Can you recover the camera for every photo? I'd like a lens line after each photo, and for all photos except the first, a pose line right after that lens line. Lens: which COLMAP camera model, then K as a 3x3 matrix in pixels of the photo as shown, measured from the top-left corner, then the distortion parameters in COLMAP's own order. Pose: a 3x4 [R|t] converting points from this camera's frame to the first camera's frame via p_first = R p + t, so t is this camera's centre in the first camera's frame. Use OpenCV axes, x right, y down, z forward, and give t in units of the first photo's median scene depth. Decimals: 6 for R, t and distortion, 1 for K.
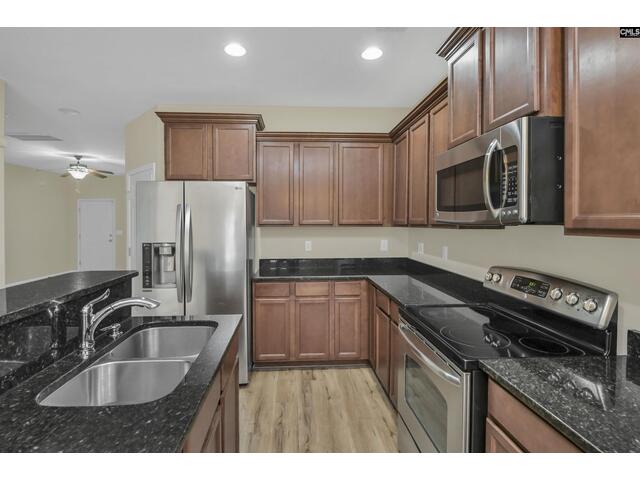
lens RADIAL K [[314.9, 0, 318.2], [0, 314.9, 234.2], [0, 0, 1]] dist [0.018000, -0.000725]
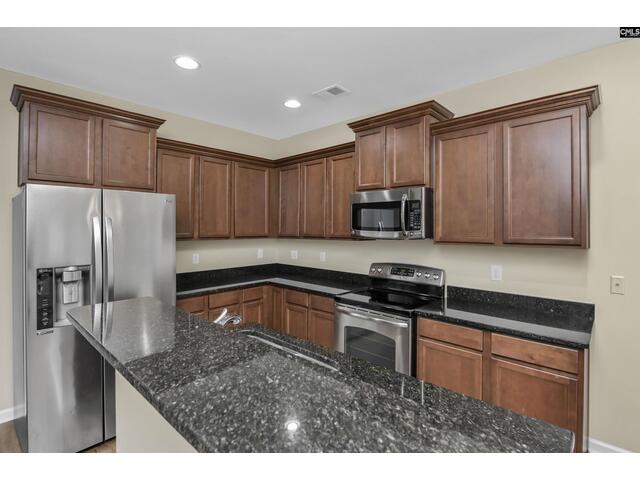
lens RADIAL K [[314.9, 0, 325.2], [0, 314.9, 234.0], [0, 0, 1]] dist [0.018000, -0.000725]
pose [[0.719922, -0.009073, 0.693996, -0.584908], [0.020957, 0.999743, -0.008670, -0.031097], [-0.693739, 0.020786, 0.719927, 0.003746]]
